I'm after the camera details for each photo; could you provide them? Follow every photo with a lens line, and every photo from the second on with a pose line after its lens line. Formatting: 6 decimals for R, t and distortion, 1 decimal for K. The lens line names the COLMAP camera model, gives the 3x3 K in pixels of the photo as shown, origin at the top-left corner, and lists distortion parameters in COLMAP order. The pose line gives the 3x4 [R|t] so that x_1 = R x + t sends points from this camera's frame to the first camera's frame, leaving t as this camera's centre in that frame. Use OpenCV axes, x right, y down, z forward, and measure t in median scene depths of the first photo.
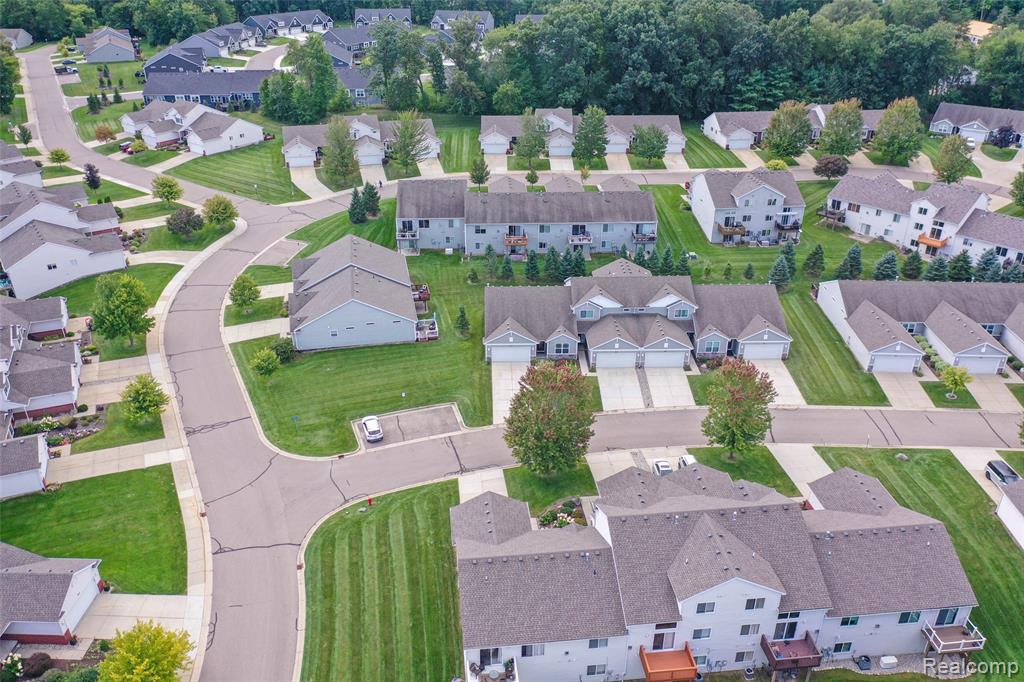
lens RADIAL K [[803.2, 0, 510.1], [0, 803.2, 339.7], [0, 0, 1]] dist [0.008415, -0.009925]
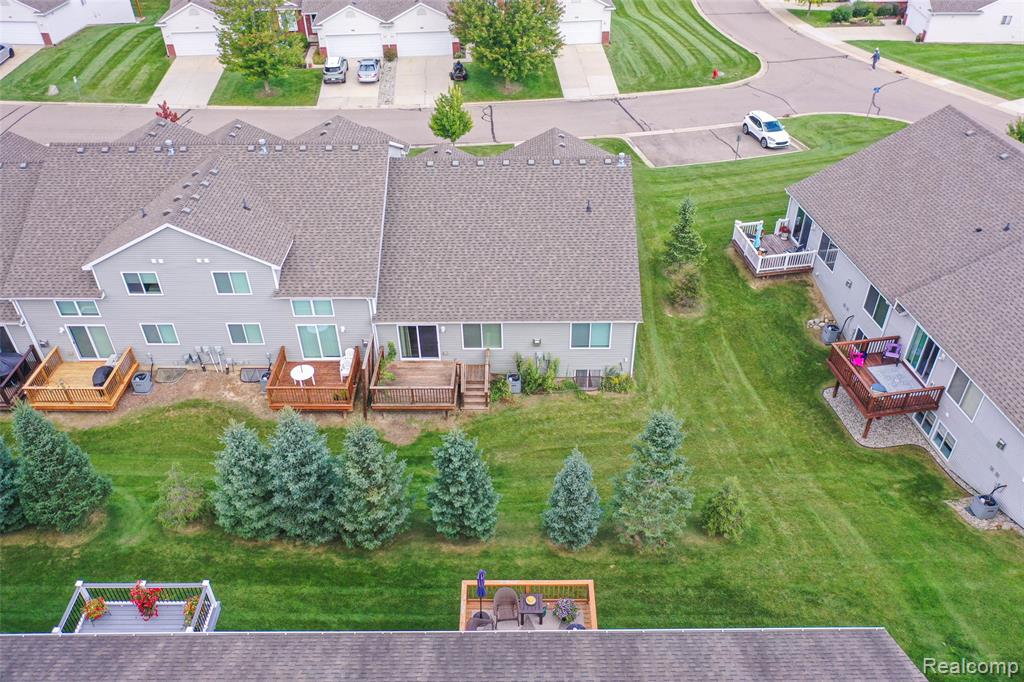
lens RADIAL K [[803.2, 0, 511.1], [0, 803.2, 338.7], [0, 0, 1]] dist [0.008415, -0.009925]
pose [[-0.999048, -0.015024, 0.040947, 0.005838], [0.030905, 0.418620, 0.907636, -0.367407], [-0.030778, 0.908037, -0.417757, 1.252179]]
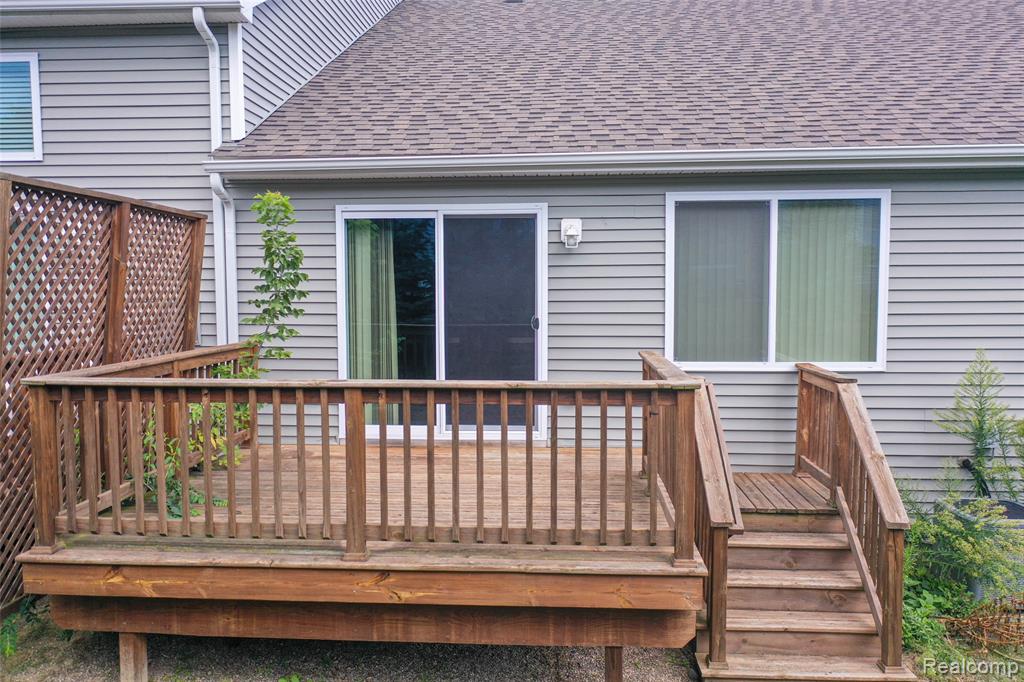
lens RADIAL K [[803.2, 0, 511.0], [0, 803.2, 340.6], [0, 0, 1]] dist [0.008415, -0.009925]
pose [[-0.995051, -0.005370, 0.099223, 0.047009], [0.046825, 0.855384, 0.515873, -0.087606], [-0.087644, 0.517966, -0.850899, 1.168290]]
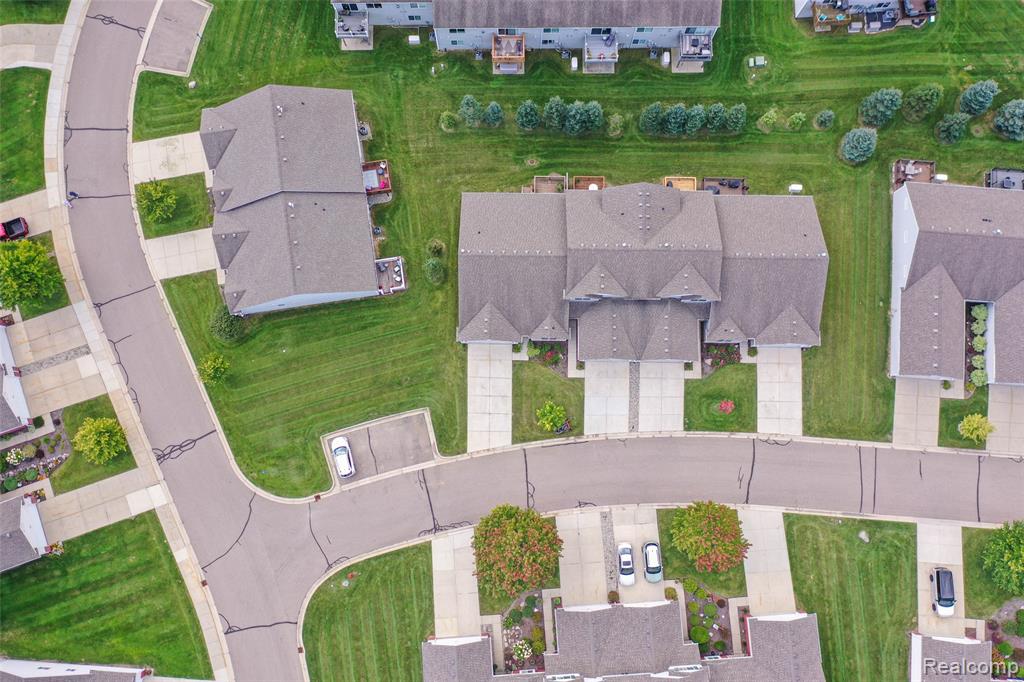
lens RADIAL K [[803.2, 0, 511.9], [0, 803.2, 339.6], [0, 0, 1]] dist [0.008415, -0.009925]
pose [[0.999226, 0.037860, -0.010664, 0.033505], [-0.013259, 0.579474, 0.814883, -0.675720], [0.037031, -0.814111, 0.579528, 0.486493]]
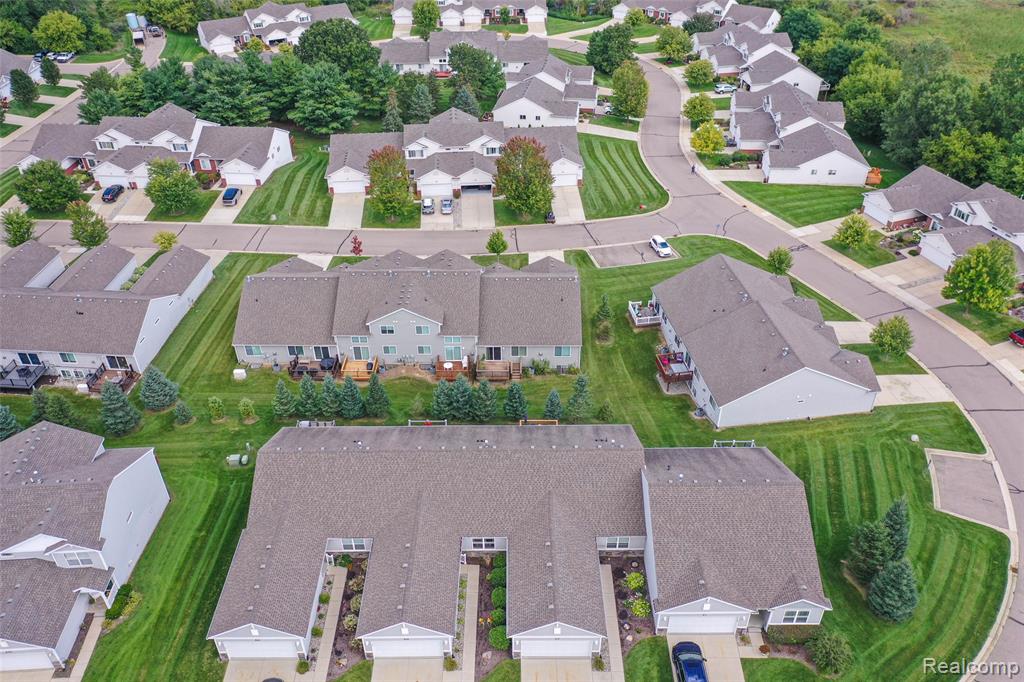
lens RADIAL K [[803.2, 0, 510.8], [0, 803.2, 341.0], [0, 0, 1]] dist [0.008415, -0.009925]
pose [[-0.998972, -0.018708, 0.041287, 0.005594], [0.028652, 0.445168, 0.894989, -0.827915], [-0.035123, 0.895252, -0.444174, 1.478680]]
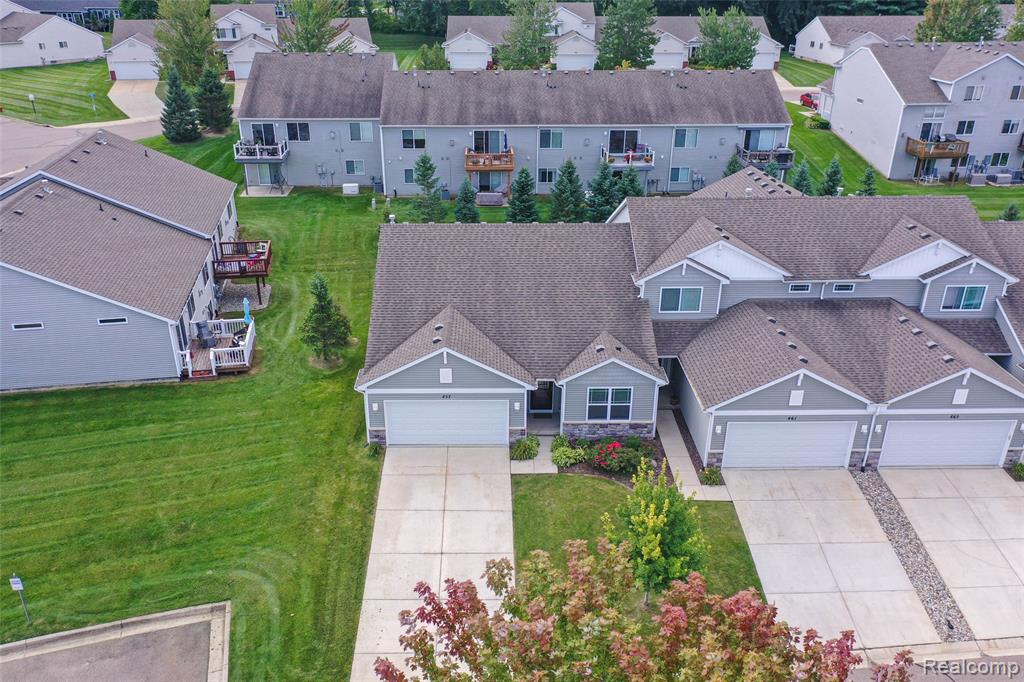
lens RADIAL K [[803.2, 0, 508.7], [0, 803.2, 344.7], [0, 0, 1]] dist [0.008415, -0.009925]
pose [[0.999984, 0.003456, -0.004489, 0.026023], [-0.003613, 0.999366, -0.035415, -0.001263], [0.004363, 0.035431, 0.999363, 0.667609]]
